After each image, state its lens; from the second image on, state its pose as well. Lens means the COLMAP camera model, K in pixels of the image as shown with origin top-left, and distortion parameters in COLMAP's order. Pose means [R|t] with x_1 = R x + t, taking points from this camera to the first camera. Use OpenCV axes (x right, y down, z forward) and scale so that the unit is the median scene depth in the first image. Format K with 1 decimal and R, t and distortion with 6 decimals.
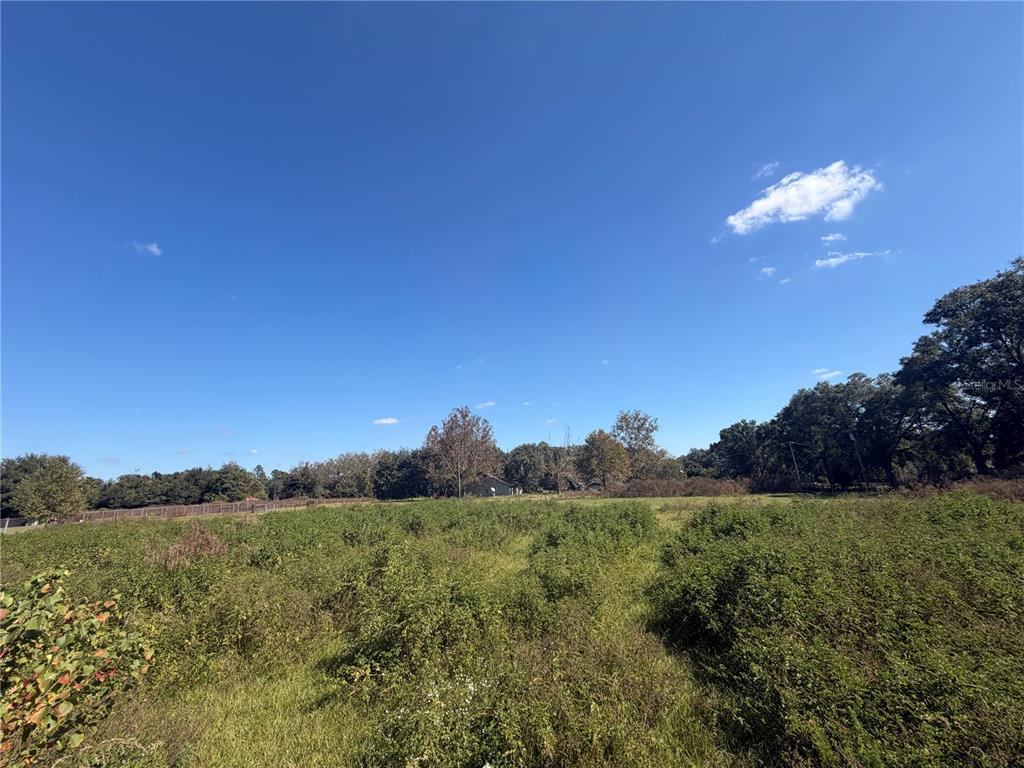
lens RADIAL K [[409.4, 0, 512.7], [0, 409.4, 391.0], [0, 0, 1]] dist [0.001610, -0.000250]
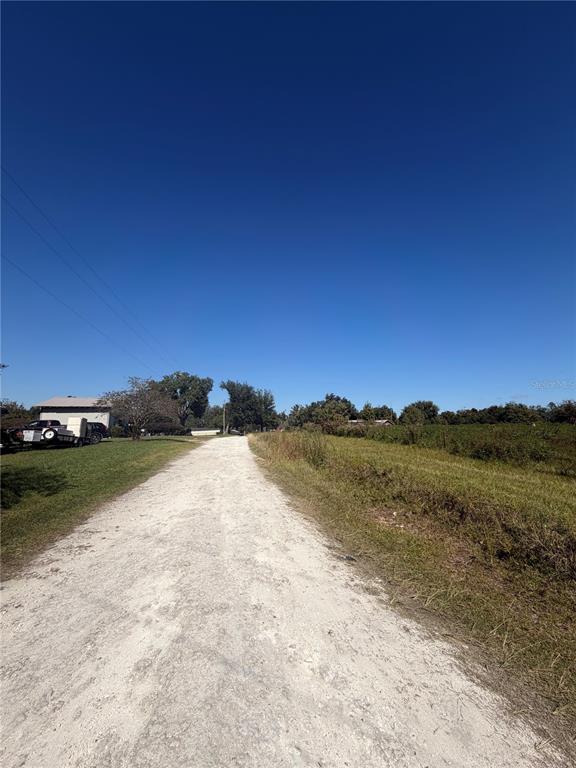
lens RADIAL K [[307.1, 0, 285.3], [0, 307.1, 381.2], [0, 0, 1]] dist [0.001610, -0.000250]
pose [[0.262330, -0.091723, -0.960609, 0.209470], [0.197209, 0.979558, -0.039677, -0.023516], [0.944612, -0.179032, 0.275057, -0.104664]]
